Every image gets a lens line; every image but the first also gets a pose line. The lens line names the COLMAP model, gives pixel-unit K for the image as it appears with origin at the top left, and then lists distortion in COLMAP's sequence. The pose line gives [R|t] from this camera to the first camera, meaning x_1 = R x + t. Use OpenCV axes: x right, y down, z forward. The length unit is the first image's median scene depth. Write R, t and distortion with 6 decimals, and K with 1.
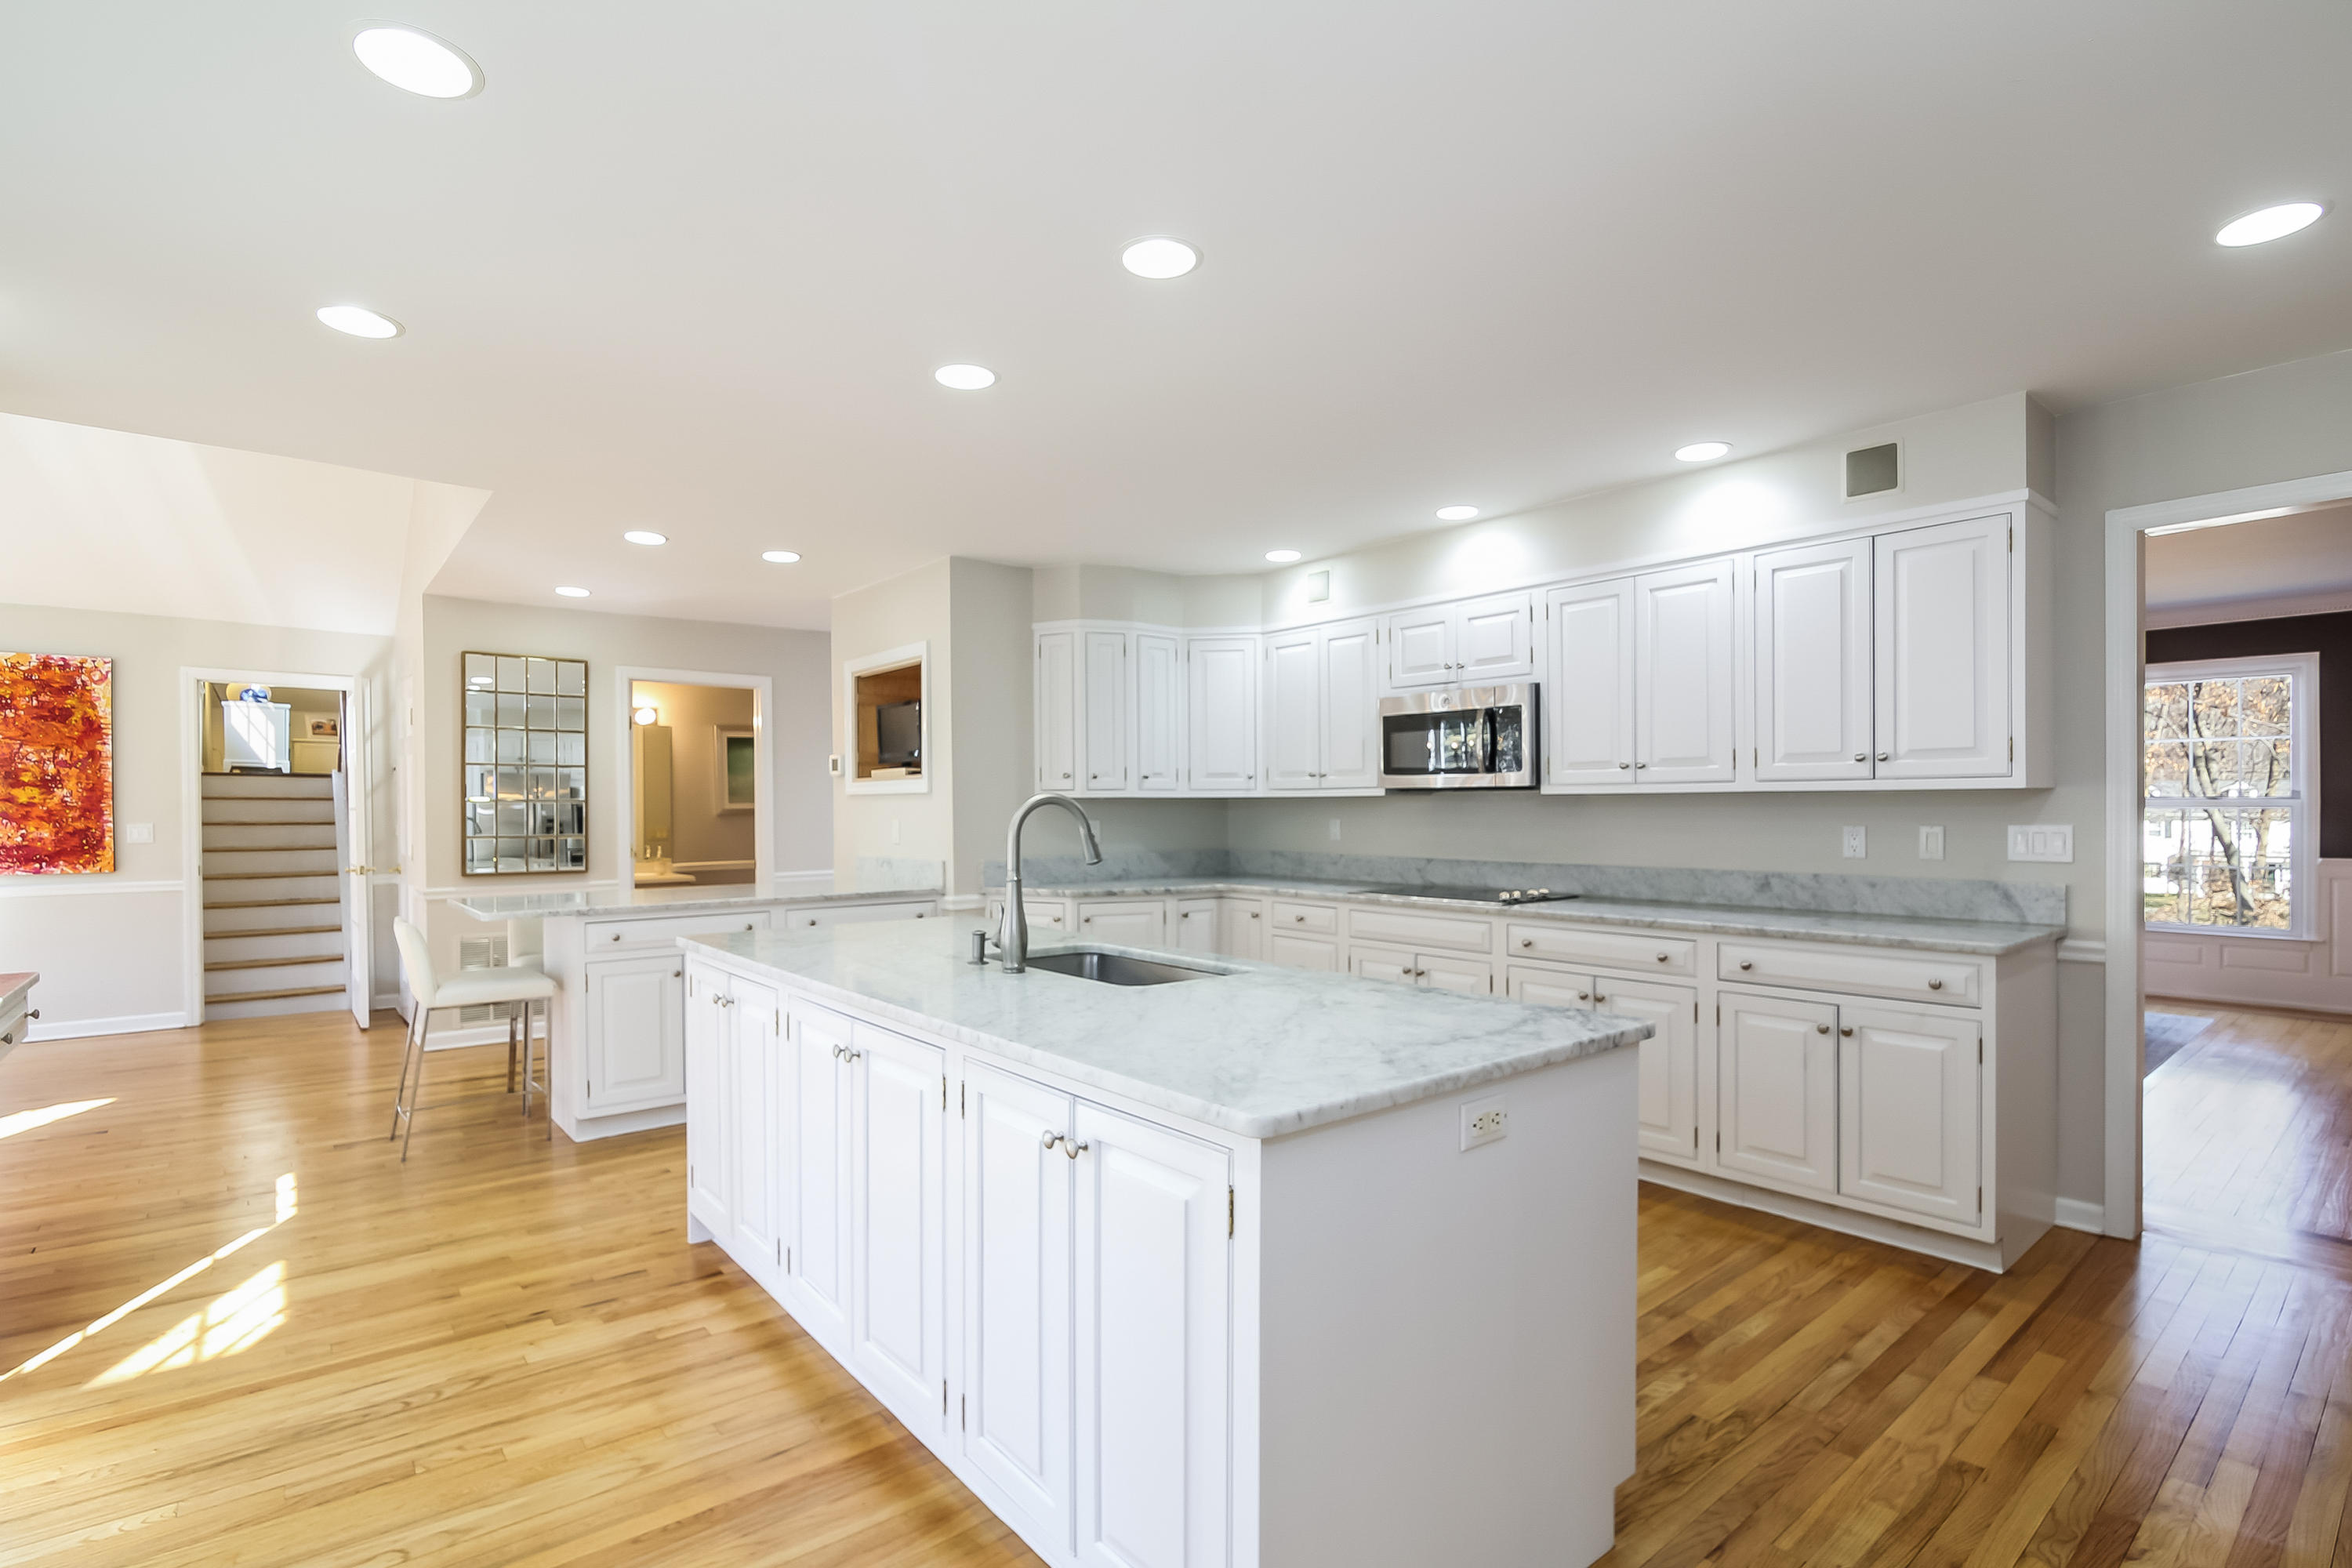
lens RADIAL K [[1099.7, 0, 1152.1], [0, 1099.7, 811.0], [0, 0, 1]] dist [-0.005180, 0.000058]
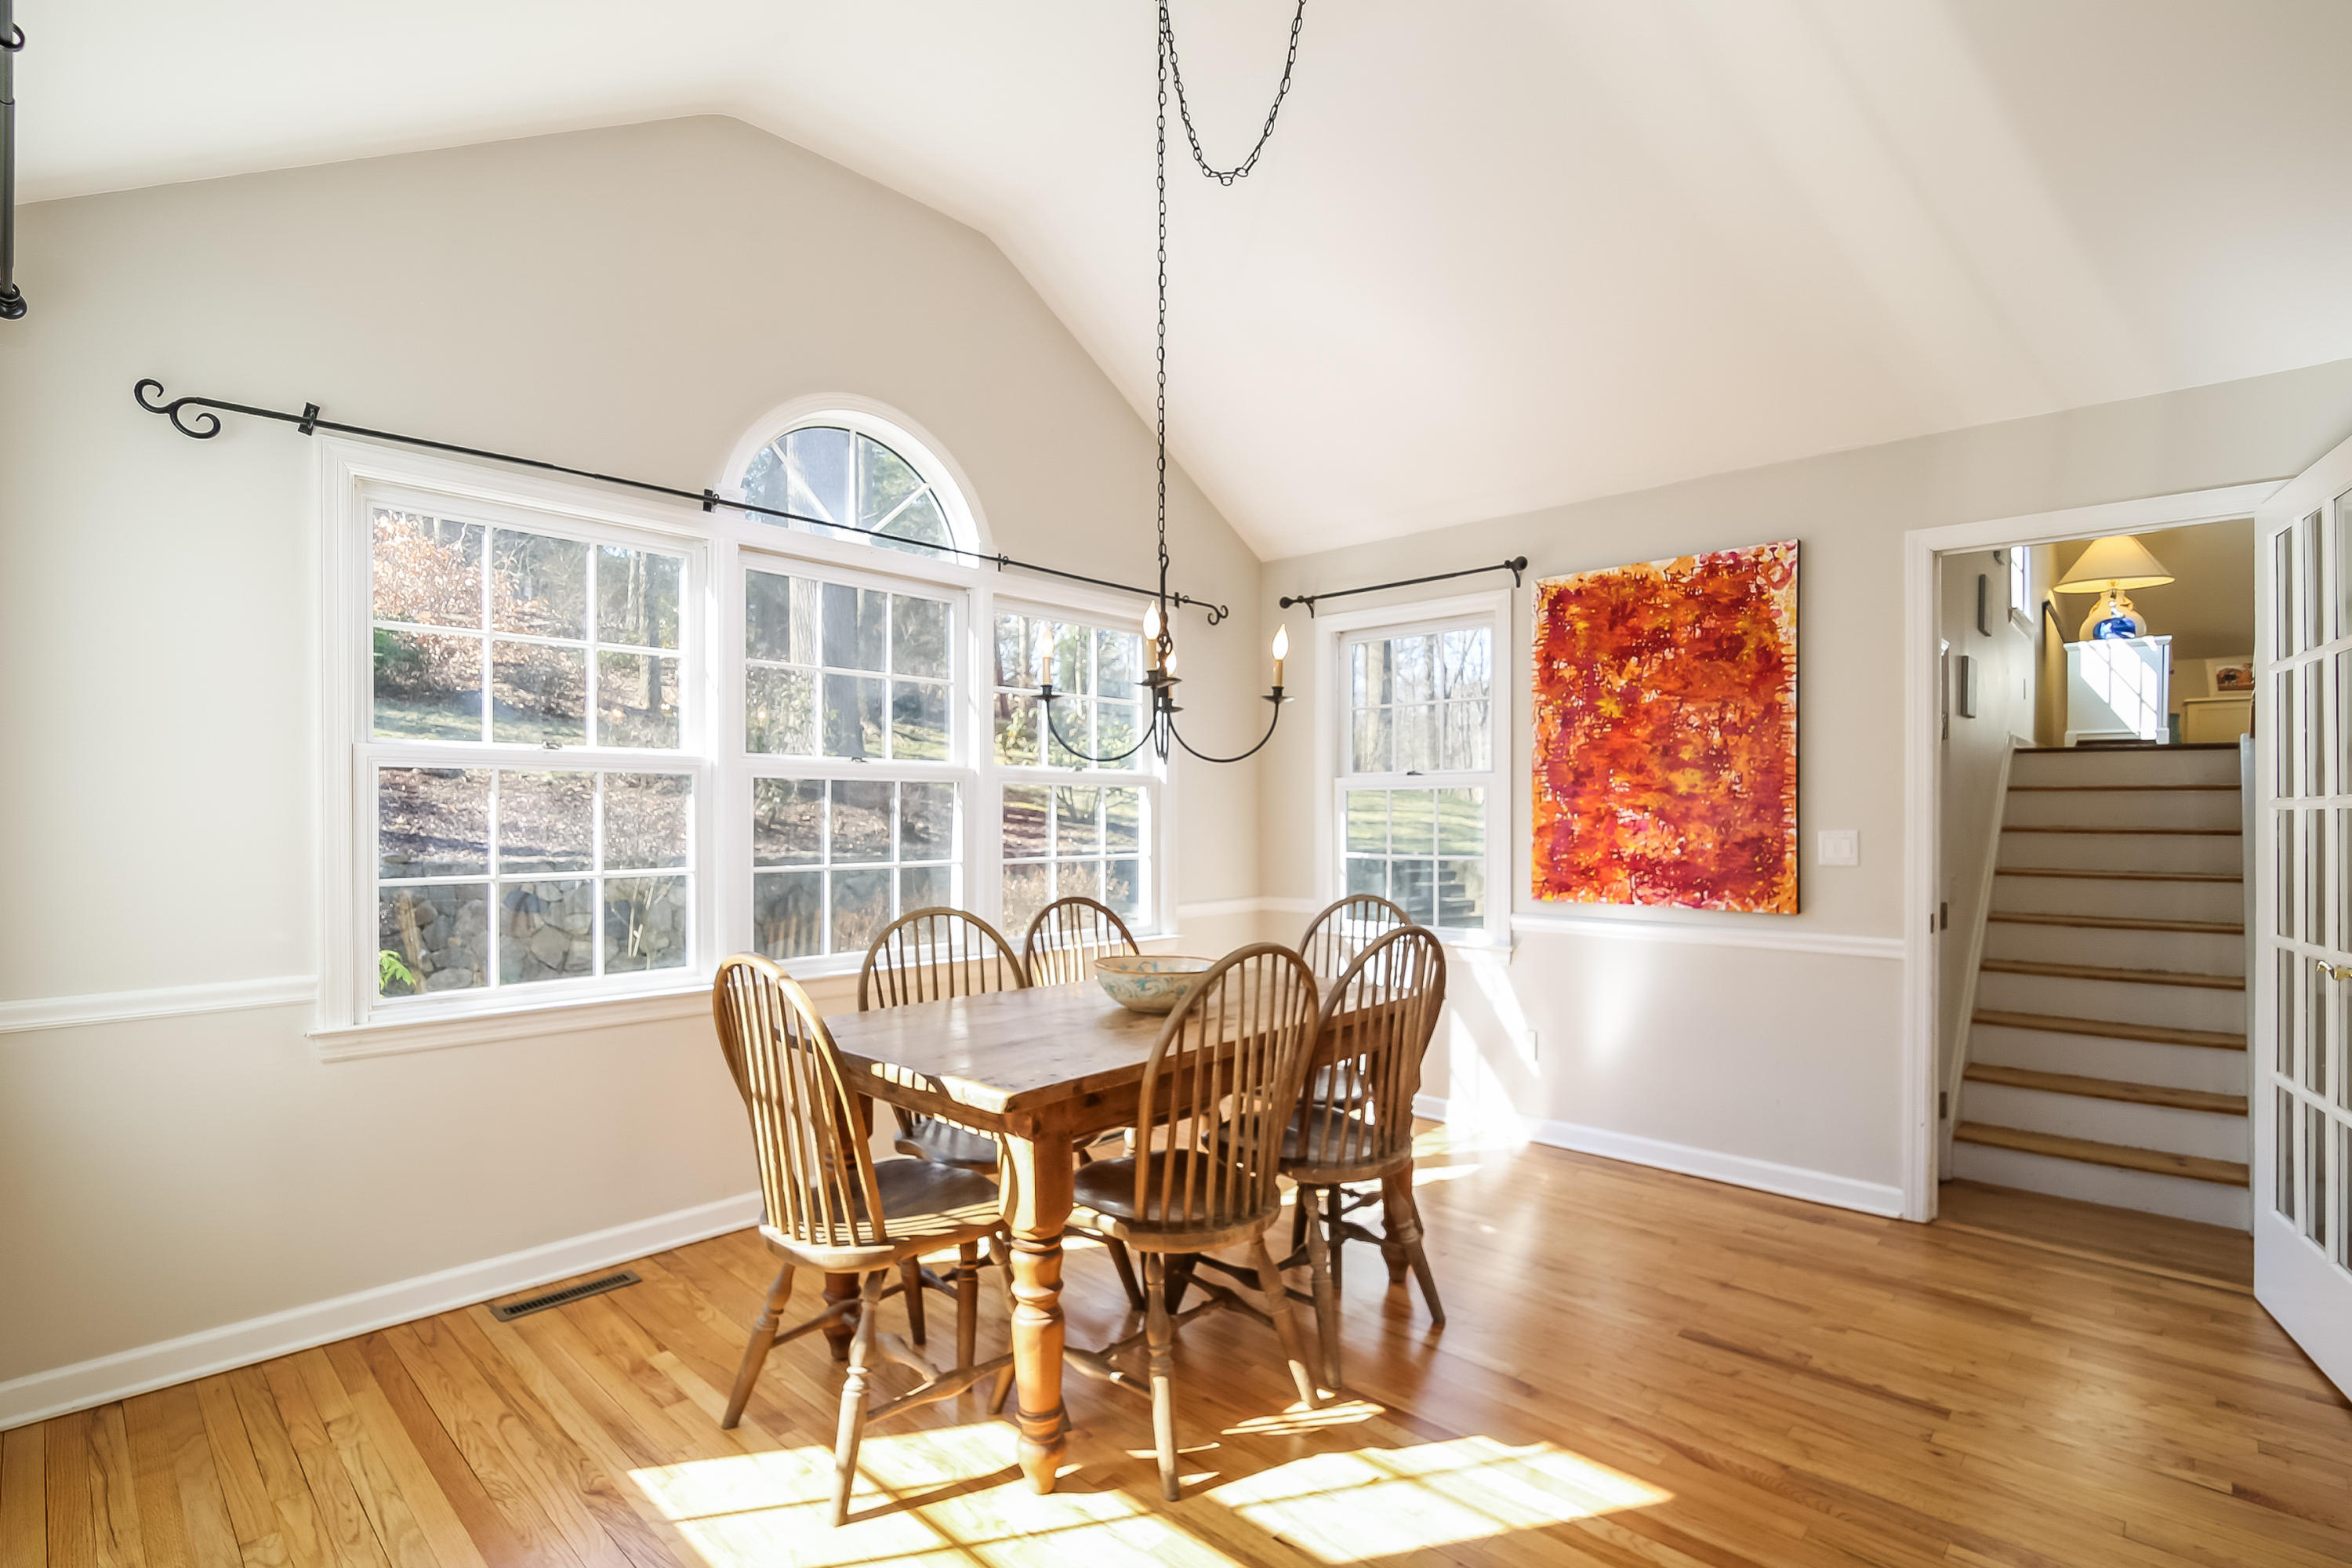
lens RADIAL K [[1099.7, 0, 1204.8], [0, 1099.7, 820.7], [0, 0, 1]] dist [-0.005180, 0.000058]
pose [[0.156424, 0.012898, -0.987606, -0.444885], [-0.002231, 0.999917, 0.012706, 0.000500], [0.987688, 0.000216, 0.156439, 0.622324]]
